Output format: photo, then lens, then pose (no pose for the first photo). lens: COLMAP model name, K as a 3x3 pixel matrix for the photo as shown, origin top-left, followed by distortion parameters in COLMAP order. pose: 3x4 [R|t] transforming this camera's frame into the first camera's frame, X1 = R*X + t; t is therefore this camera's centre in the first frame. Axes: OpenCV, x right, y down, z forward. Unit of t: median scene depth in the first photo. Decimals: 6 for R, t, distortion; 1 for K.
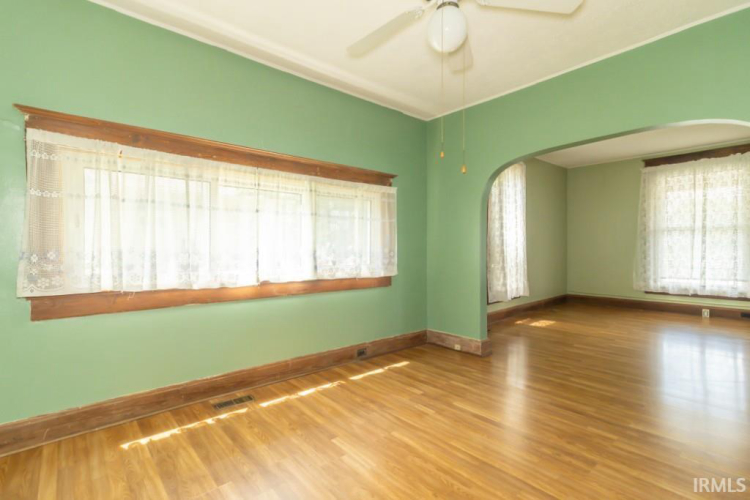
lens RADIAL K [[353.1, 0, 361.0], [0, 353.1, 249.8], [0, 0, 1]] dist [-0.000151, -0.000320]
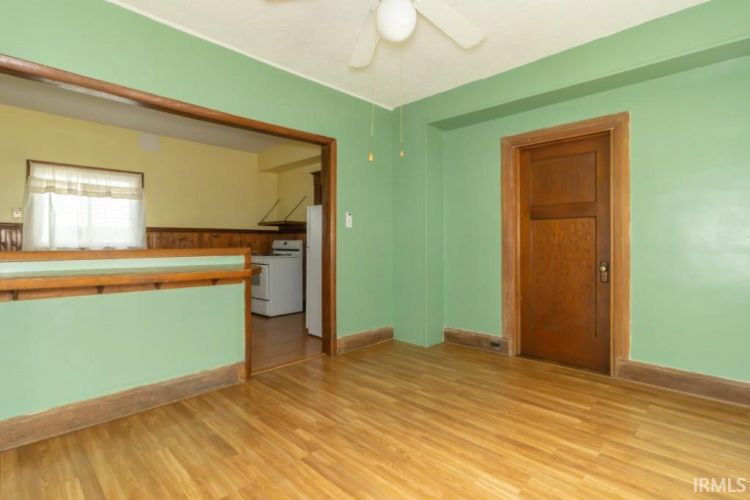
lens RADIAL K [[383.2, 0, 374.9], [0, 383.2, 239.6], [0, 0, 1]] dist [0.001915, 0.000382]
pose [[-0.994933, 0.005712, -0.100382, 0.207458], [0.005253, 0.999975, 0.004828, -0.004828], [0.100407, 0.004277, -0.994937, 1.044509]]
